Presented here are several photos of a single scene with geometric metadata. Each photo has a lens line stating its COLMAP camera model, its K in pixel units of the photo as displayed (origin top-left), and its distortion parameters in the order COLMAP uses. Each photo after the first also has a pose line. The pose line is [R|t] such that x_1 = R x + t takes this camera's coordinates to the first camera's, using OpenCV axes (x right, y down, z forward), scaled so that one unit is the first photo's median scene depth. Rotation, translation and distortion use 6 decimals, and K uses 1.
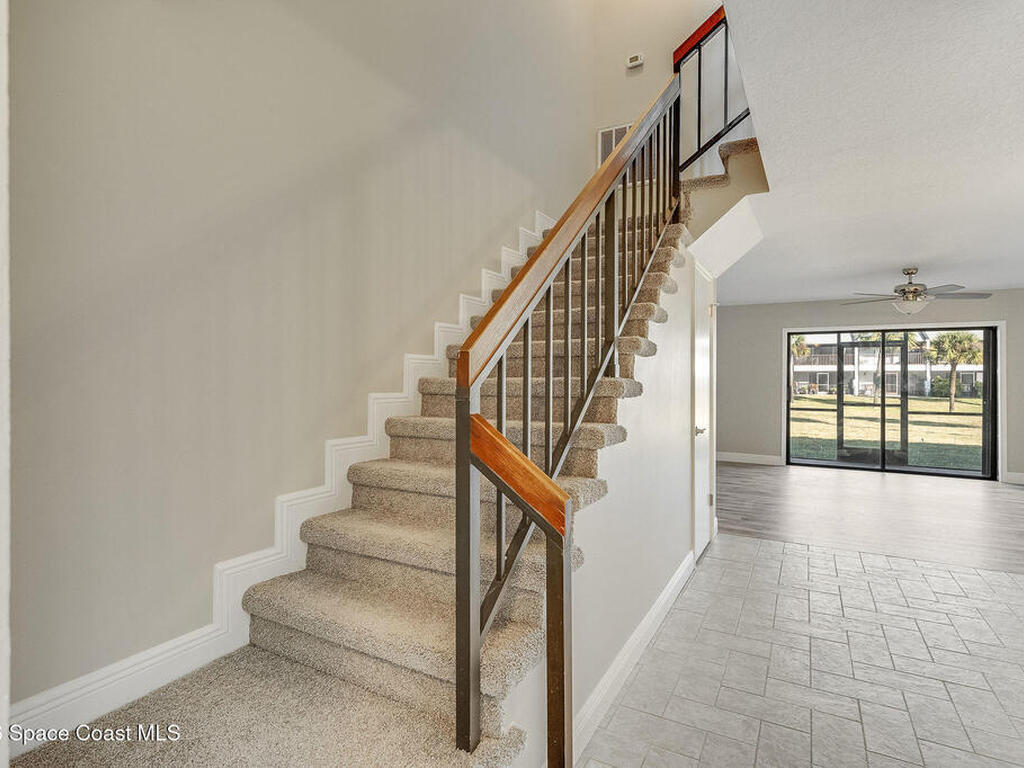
lens RADIAL K [[546.0, 0, 513.8], [0, 546.0, 376.0], [0, 0, 1]] dist [0.000737, -0.000284]
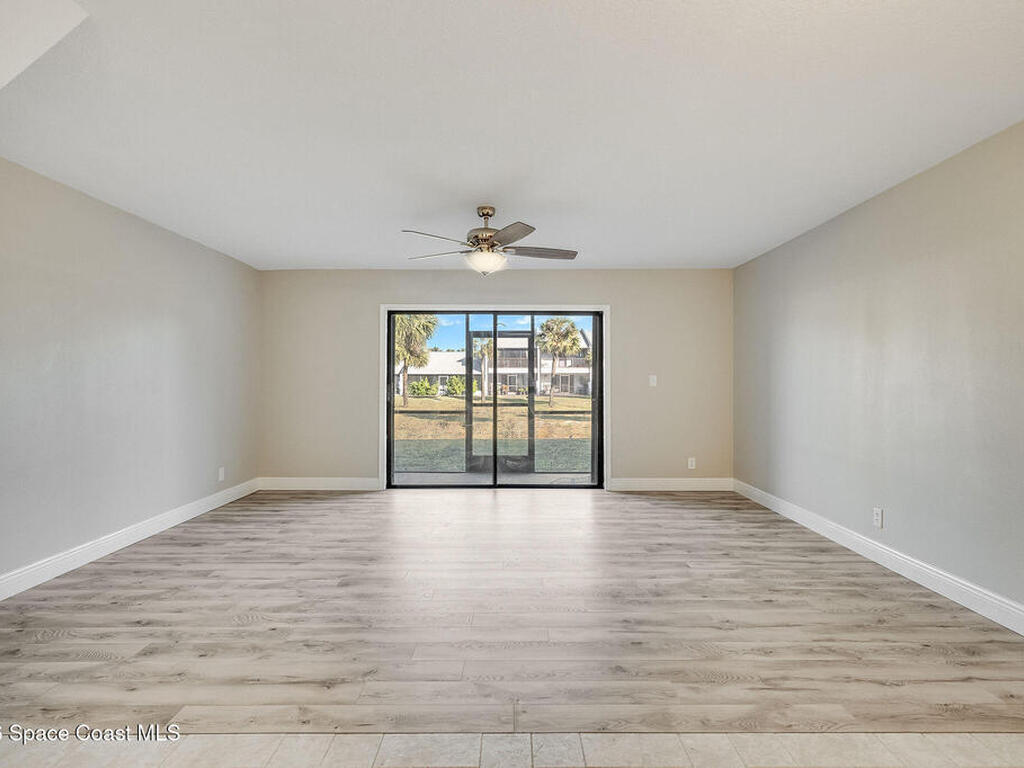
lens RADIAL K [[546.0, 0, 520.1], [0, 546.0, 382.2], [0, 0, 1]] dist [0.000737, -0.000284]
pose [[0.874021, -0.004604, 0.485866, 0.284350], [0.002100, 0.999982, 0.005699, 0.013678], [-0.485883, -0.003961, 0.874015, 0.248865]]
